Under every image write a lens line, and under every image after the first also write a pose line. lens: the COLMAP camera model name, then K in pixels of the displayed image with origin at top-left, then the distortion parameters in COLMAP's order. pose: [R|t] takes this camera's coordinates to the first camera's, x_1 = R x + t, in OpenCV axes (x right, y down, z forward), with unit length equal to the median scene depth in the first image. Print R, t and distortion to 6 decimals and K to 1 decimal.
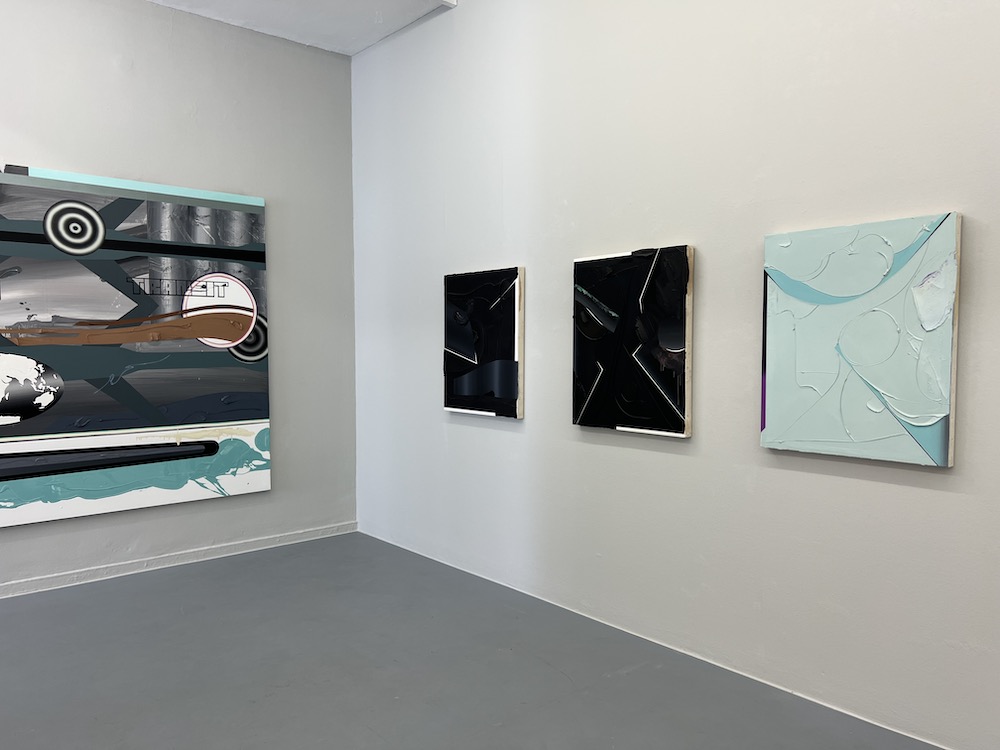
lens RADIAL K [[760.8, 0, 498.5], [0, 760.8, 374.8], [0, 0, 1]] dist [0.021855, -0.038235]
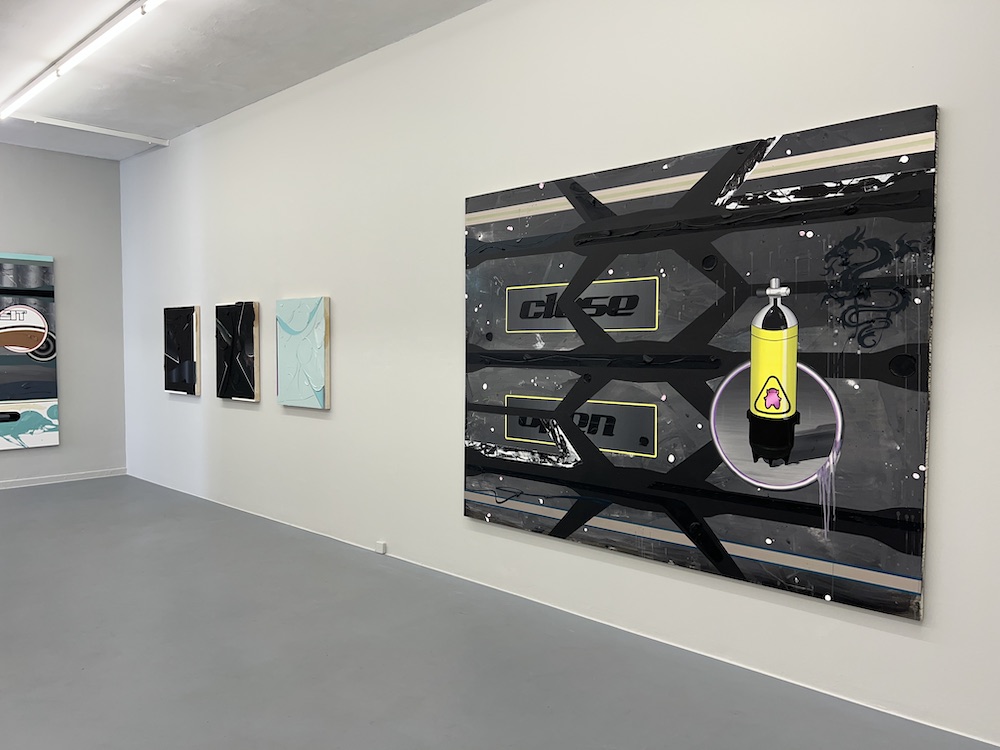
lens RADIAL K [[760.8, 0, 502.7], [0, 760.8, 374.5], [0, 0, 1]] dist [0.021855, -0.038235]
pose [[0.993831, -0.000140, 0.110909, 0.444106], [0.000279, 0.999999, -0.001236, 0.011823], [-0.110909, 0.001259, 0.993830, -0.665992]]
